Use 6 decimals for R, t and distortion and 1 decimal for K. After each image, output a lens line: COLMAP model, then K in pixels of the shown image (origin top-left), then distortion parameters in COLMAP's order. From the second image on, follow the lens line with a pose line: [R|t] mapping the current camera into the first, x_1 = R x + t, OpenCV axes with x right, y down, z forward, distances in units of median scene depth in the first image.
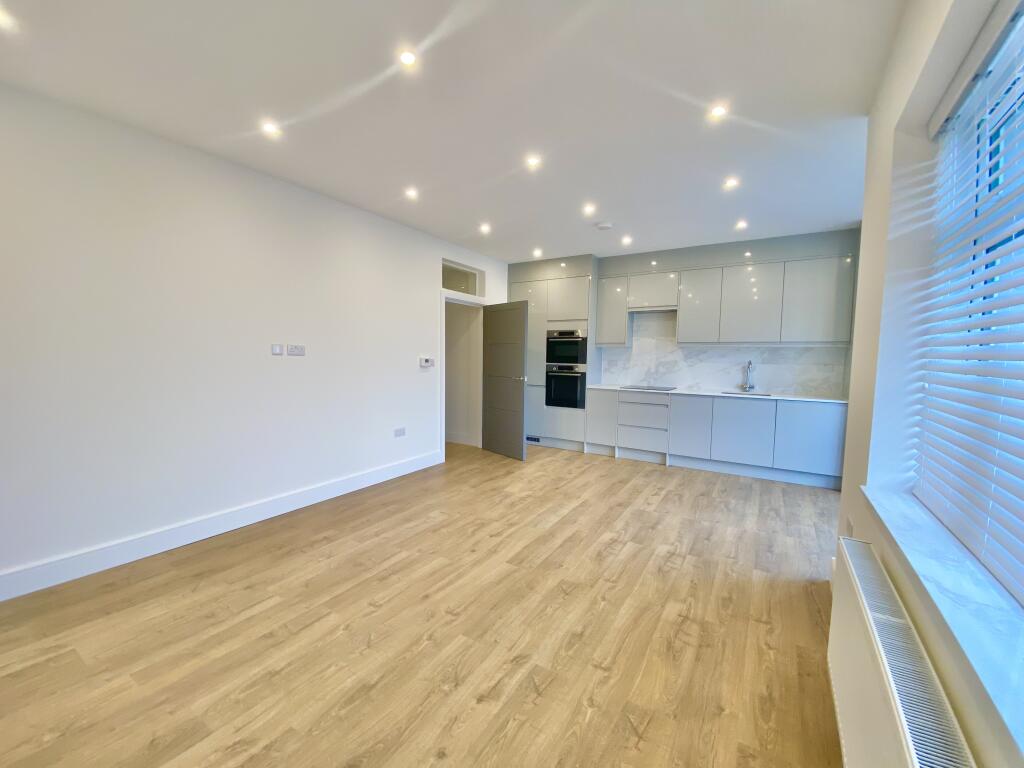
lens RADIAL K [[412.4, 0, 512.0], [0, 412.4, 384.0], [0, 0, 1]] dist [0.000273, -0.000546]
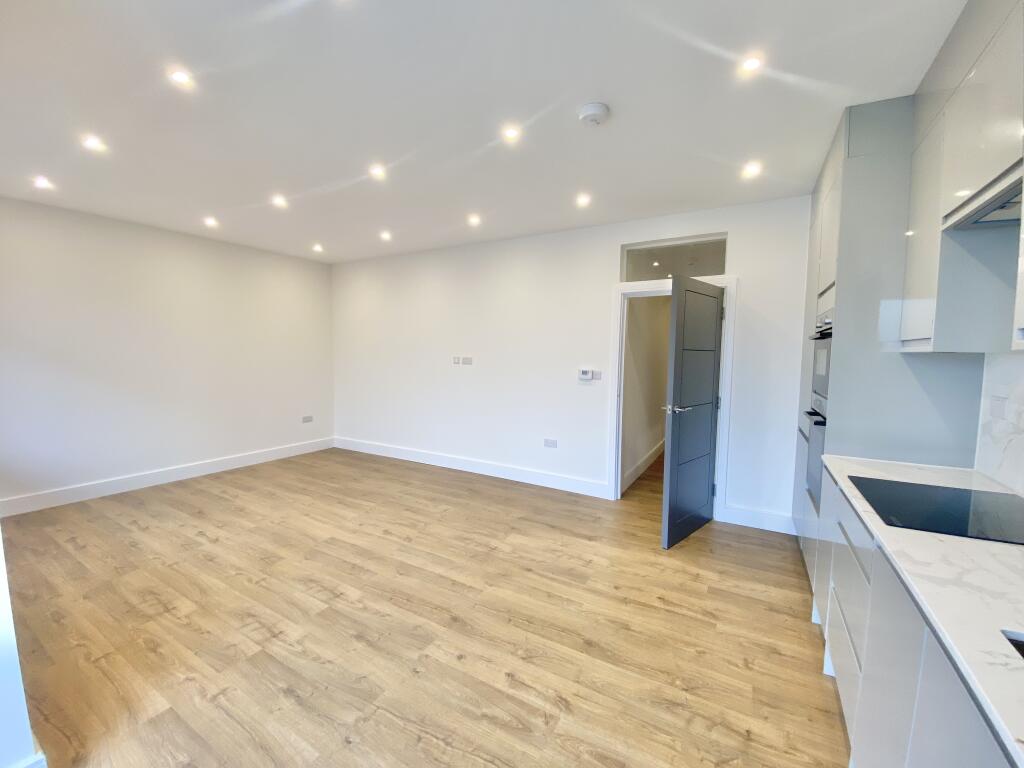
lens RADIAL K [[412.4, 0, 512.0], [0, 412.4, 384.0], [0, 0, 1]] dist [0.000273, -0.000546]
pose [[0.040678, 0.077823, -0.996137, 1.075668], [-0.079747, 0.994035, 0.074402, -0.140940], [0.995985, 0.076412, 0.046642, 1.291366]]
